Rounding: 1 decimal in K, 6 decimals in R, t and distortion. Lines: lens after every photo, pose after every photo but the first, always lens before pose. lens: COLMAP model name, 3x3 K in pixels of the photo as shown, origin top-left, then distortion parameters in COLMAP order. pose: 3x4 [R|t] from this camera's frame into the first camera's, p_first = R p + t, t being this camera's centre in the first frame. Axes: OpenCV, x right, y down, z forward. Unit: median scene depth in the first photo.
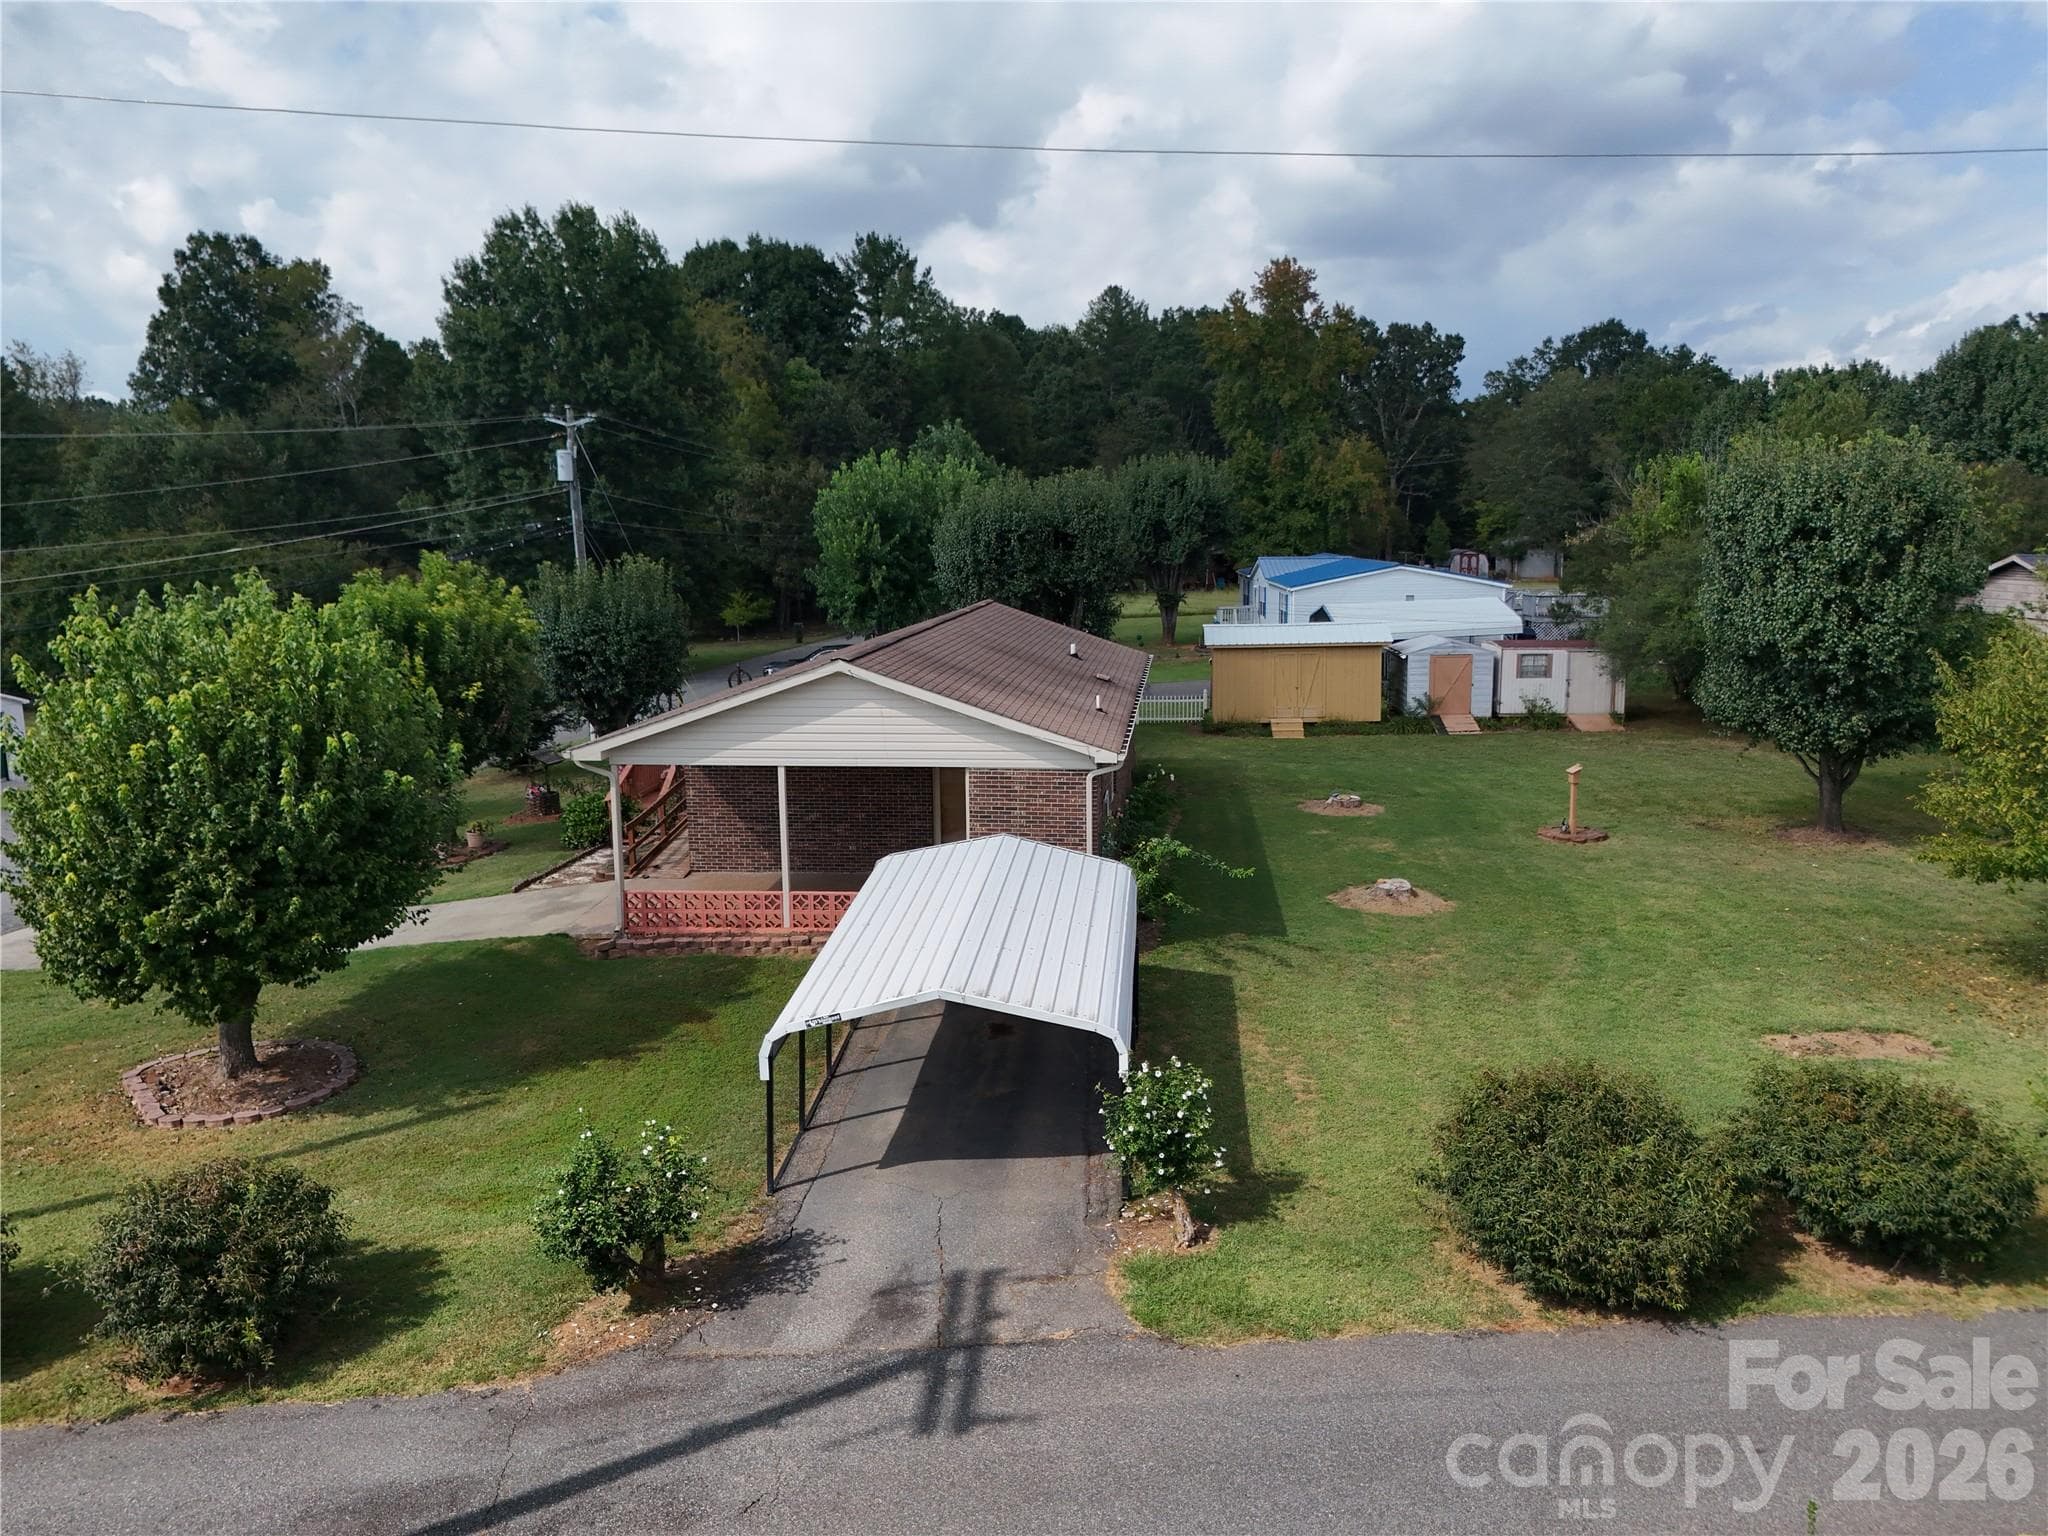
lens RADIAL K [[1510.6, 0, 1037.0], [0, 1510.6, 756.4], [0, 0, 1]] dist [0.059923, -0.052138]
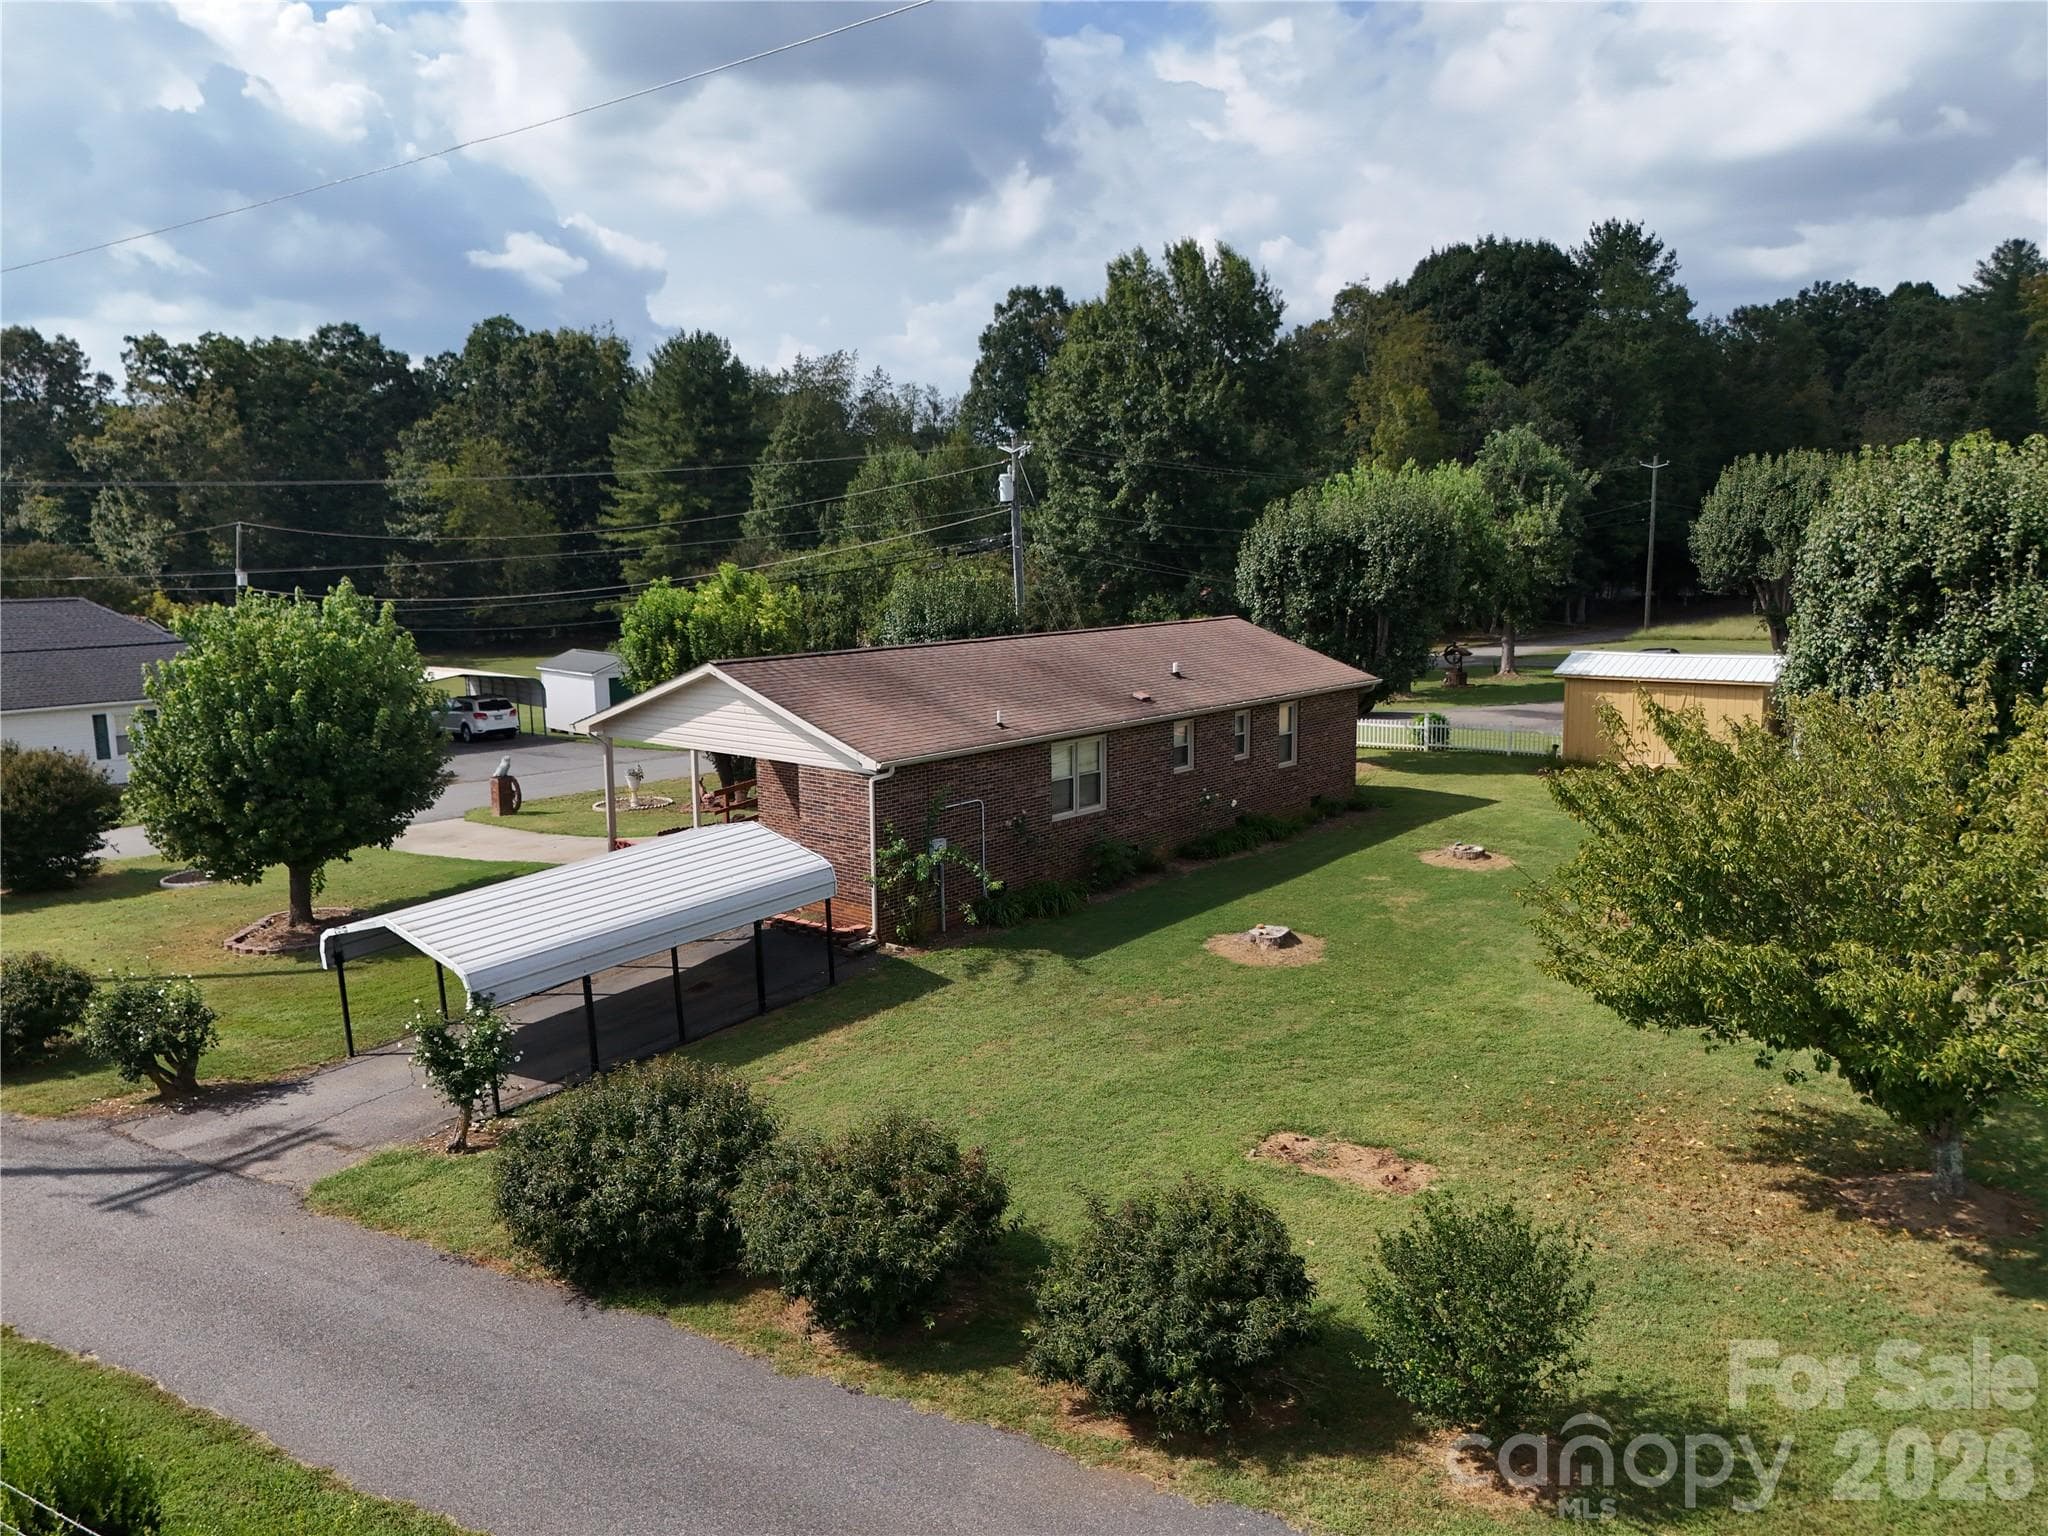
lens RADIAL K [[1510.6, 0, 1042.8], [0, 1510.6, 756.1], [0, 0, 1]] dist [0.059923, -0.052138]
pose [[0.829474, 0.085769, -0.551921, 0.367652], [-0.086187, 0.995959, 0.025244, -0.021256], [0.551855, 0.026629, 0.833515, 0.075351]]
